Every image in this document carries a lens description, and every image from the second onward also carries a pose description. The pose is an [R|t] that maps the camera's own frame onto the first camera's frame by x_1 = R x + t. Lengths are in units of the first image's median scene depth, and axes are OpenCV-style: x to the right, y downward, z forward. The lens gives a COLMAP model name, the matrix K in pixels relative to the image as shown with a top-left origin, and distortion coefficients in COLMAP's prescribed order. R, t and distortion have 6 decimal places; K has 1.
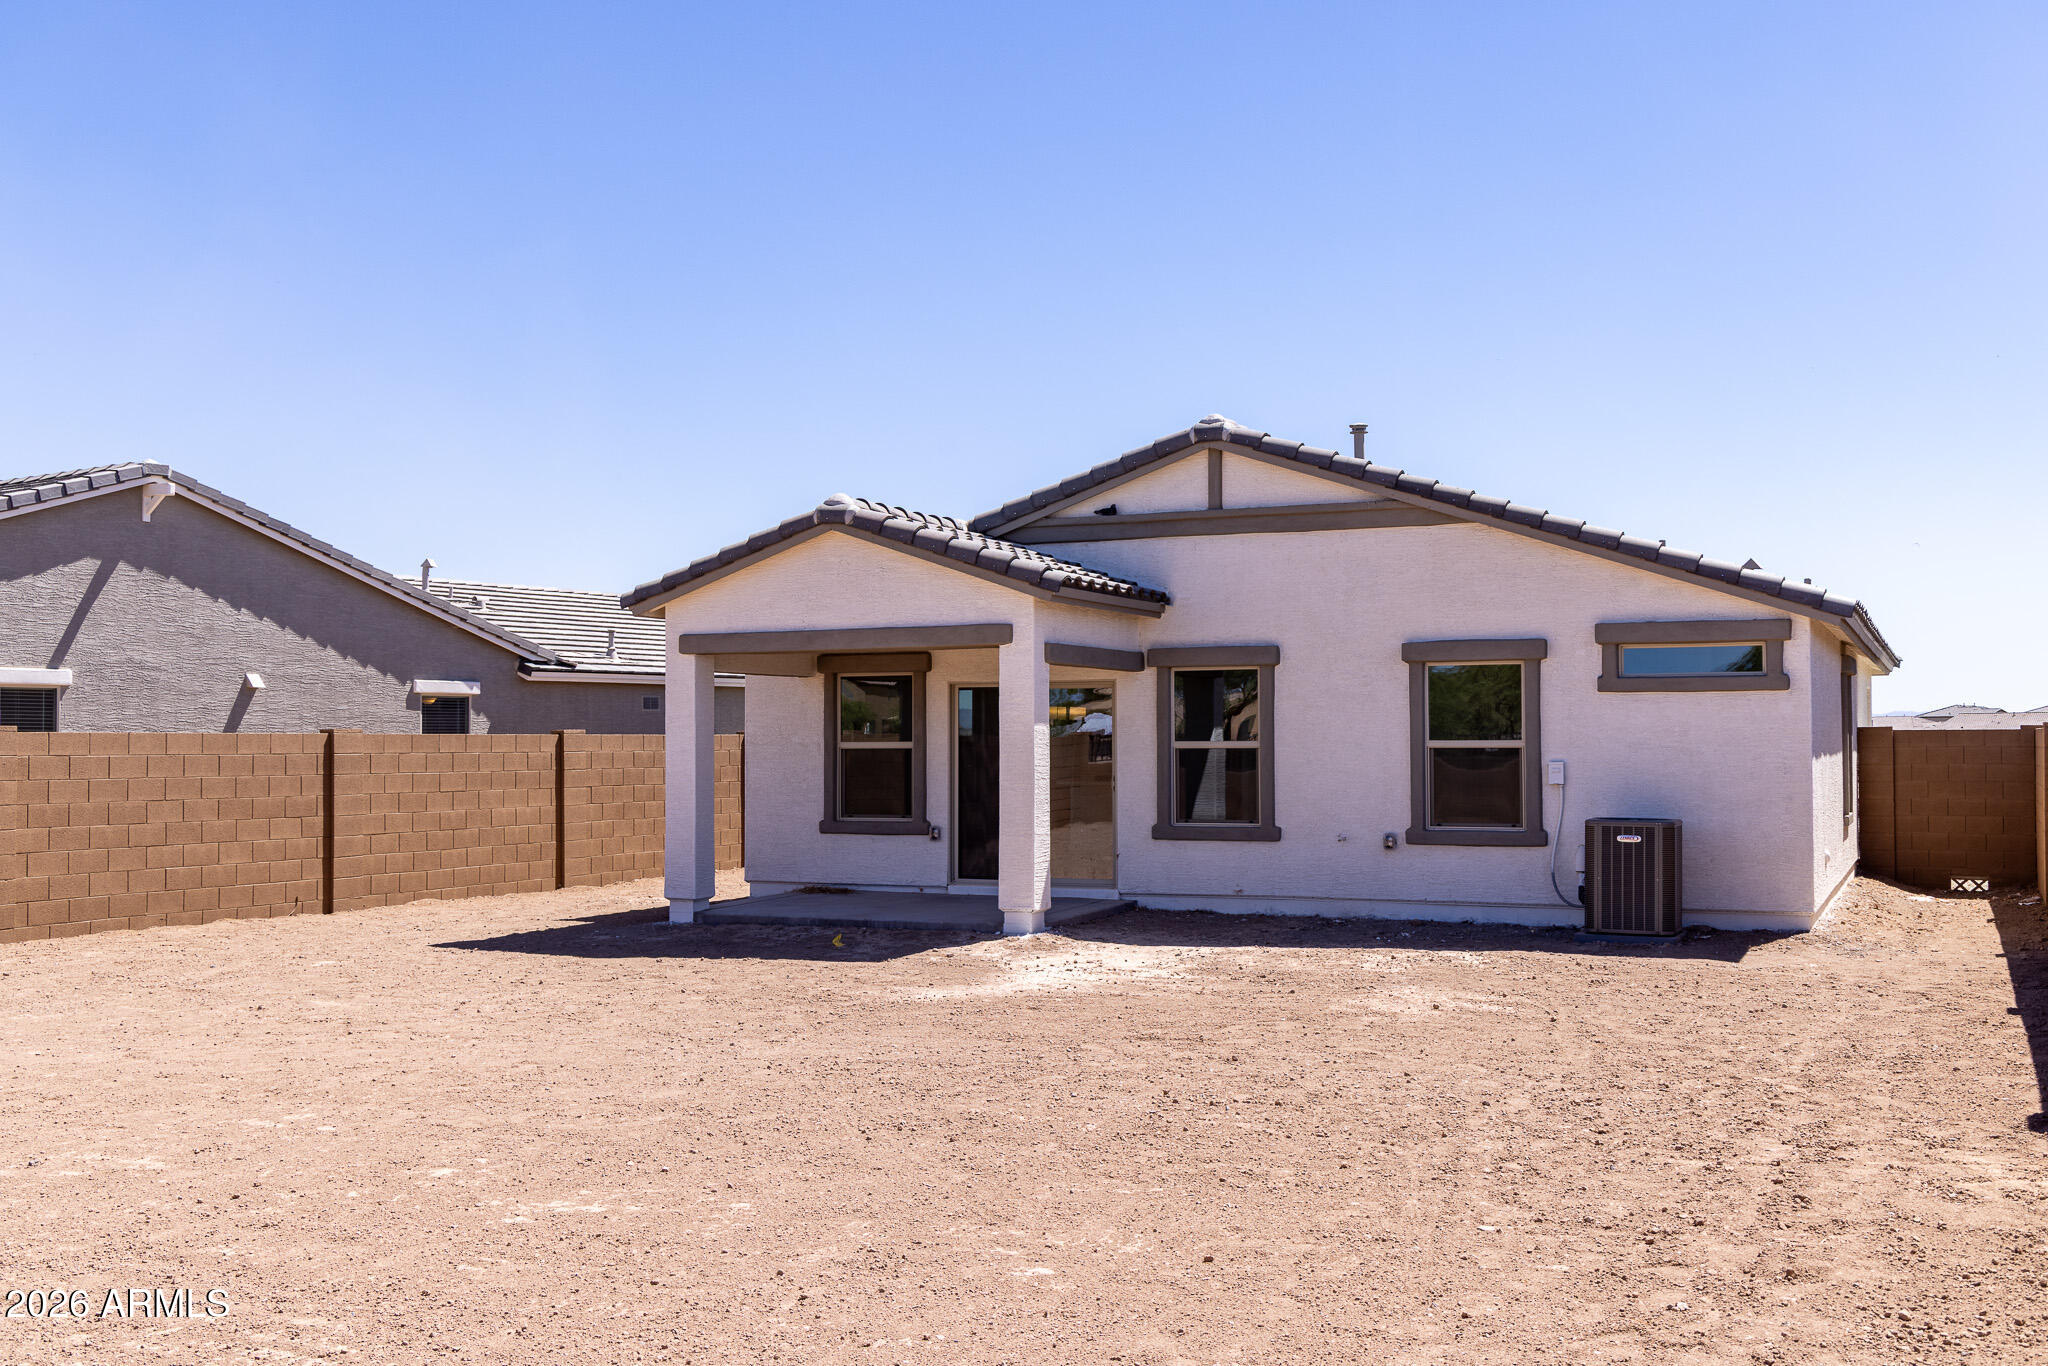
lens RADIAL K [[2035.6, 0, 1024.0], [0, 2035.6, 683.0], [0, 0, 1]] dist [0.039054, -0.005953]
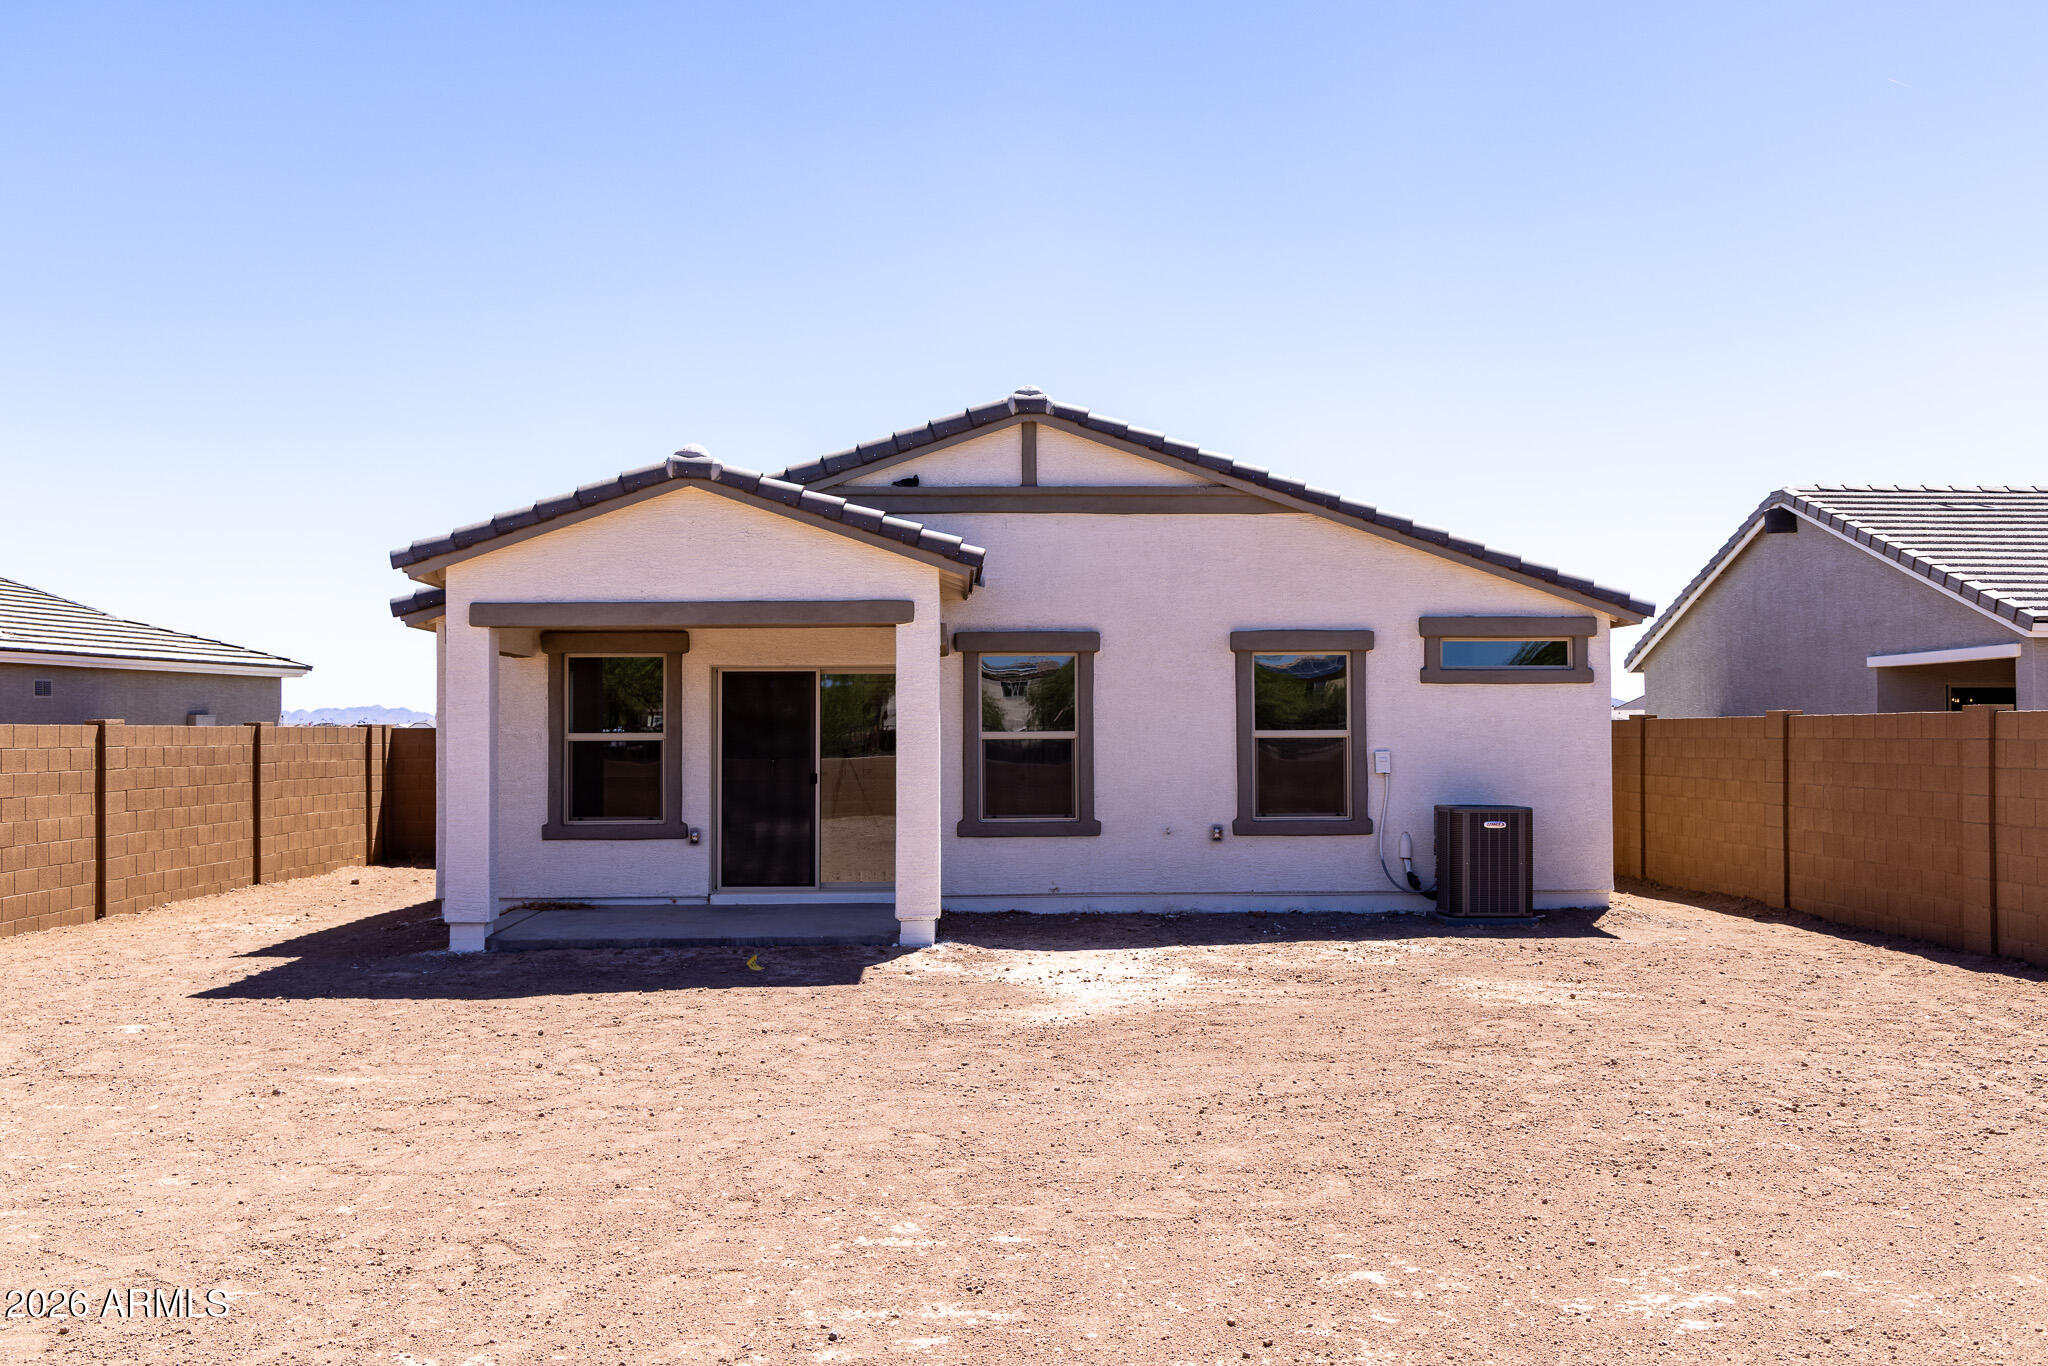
lens RADIAL K [[2035.6, 0, 1024.0], [0, 2035.6, 683.0], [0, 0, 1]] dist [0.039054, -0.005953]
pose [[0.895792, 0.010494, 0.444350, -0.342159], [-0.011289, 0.999936, -0.000858, 0.007145], [-0.444330, -0.004248, 0.895853, 0.161531]]
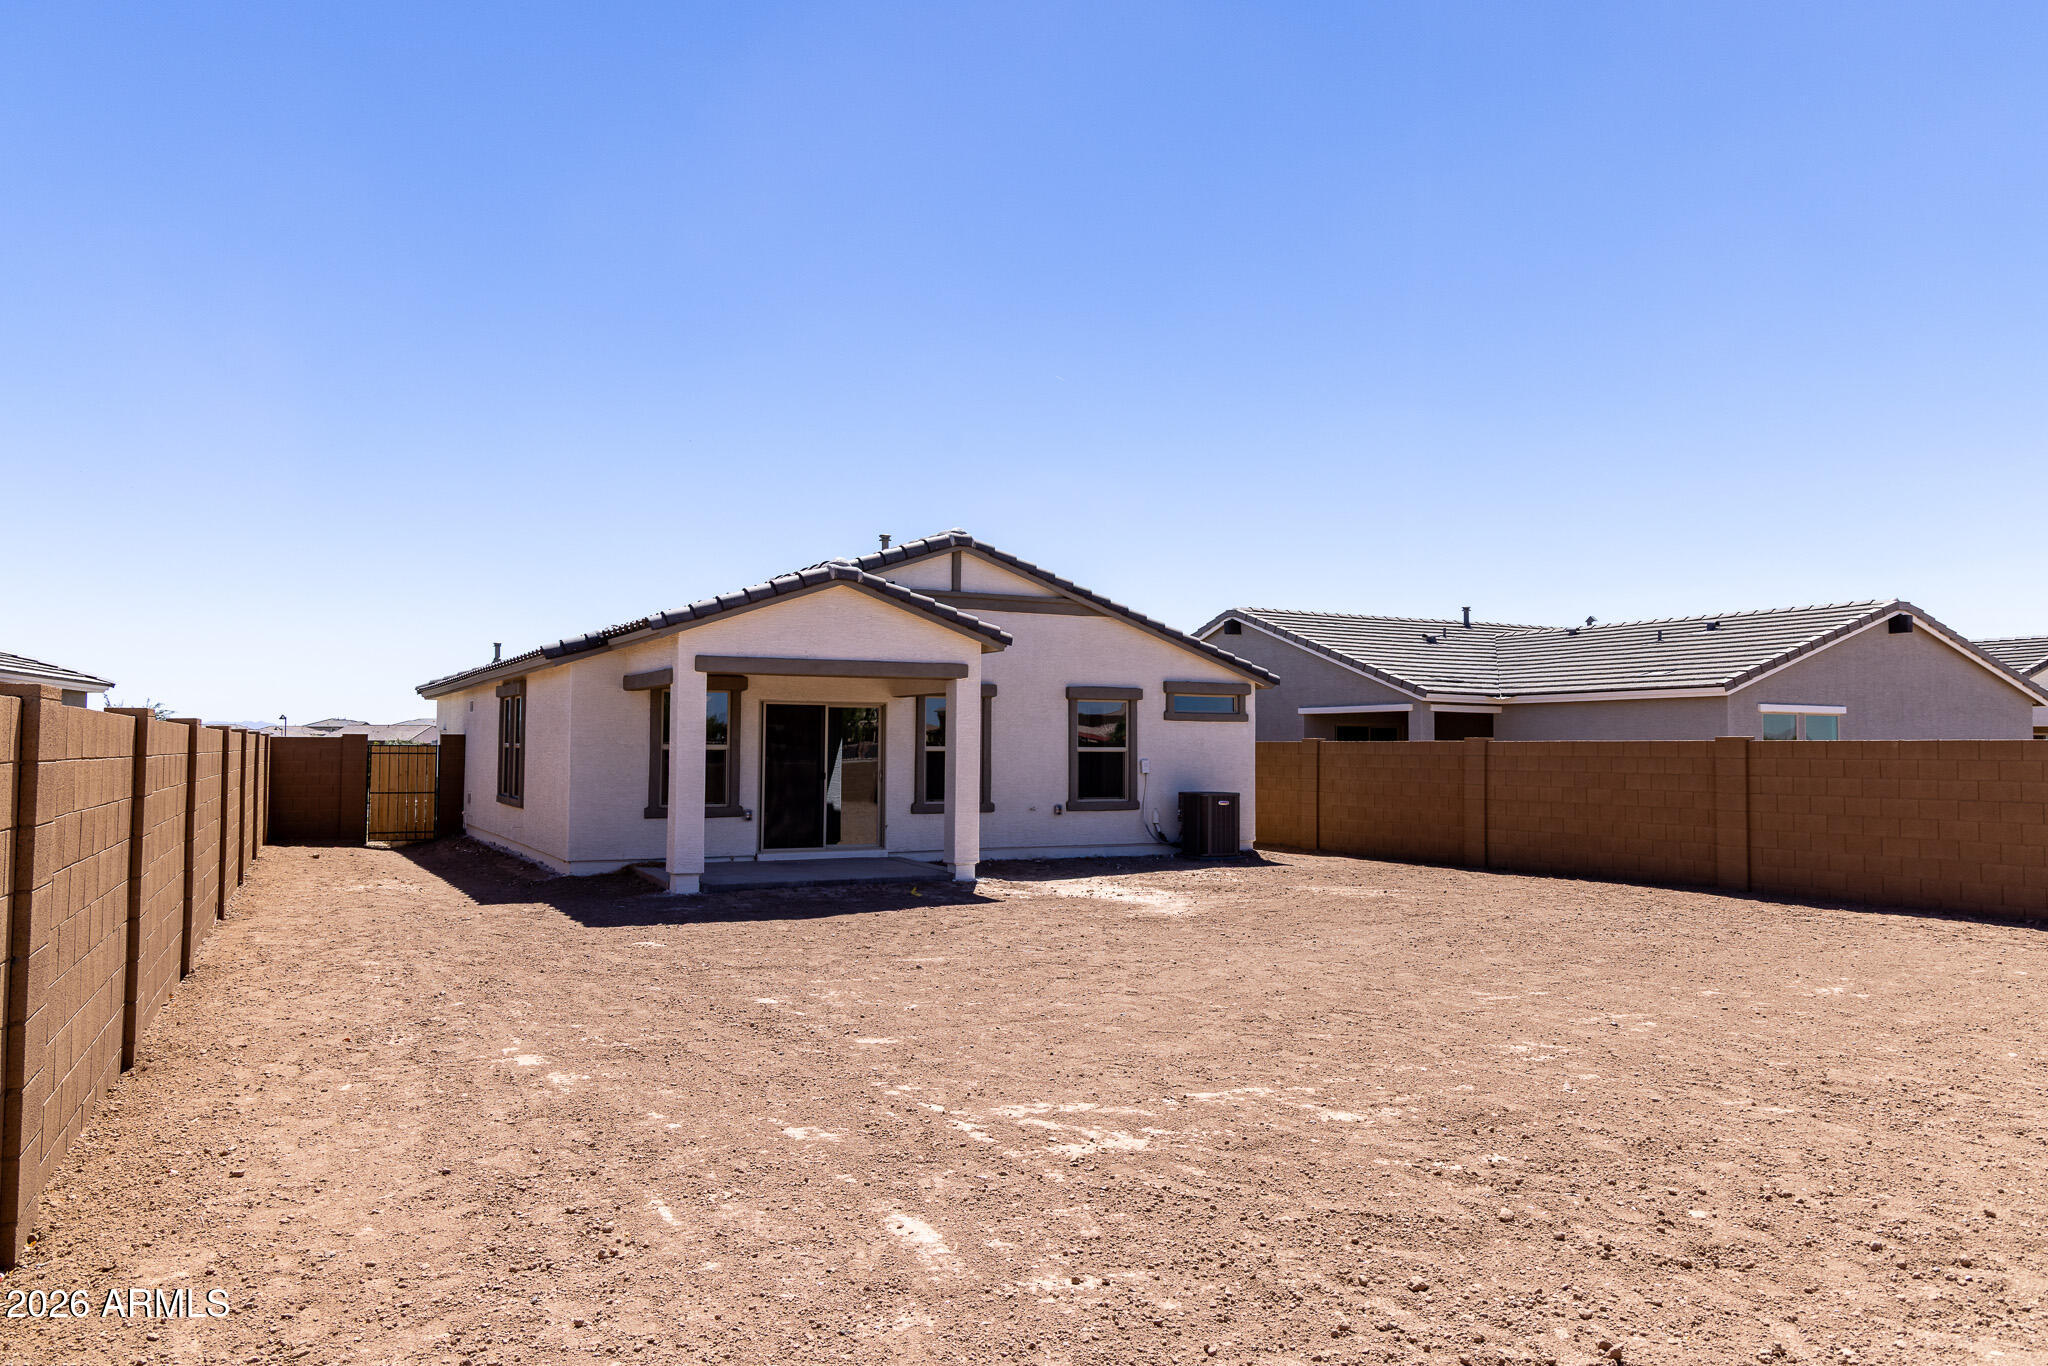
lens RADIAL K [[1474.4, 0, 1024.0], [0, 1474.4, 683.0], [0, 0, 1]] dist [0.012699, 0.004490]
pose [[0.610077, 0.041564, 0.791252, -0.762761], [-0.031033, 0.999110, -0.028556, 0.011867], [-0.791735, -0.007134, 0.610824, 0.312557]]
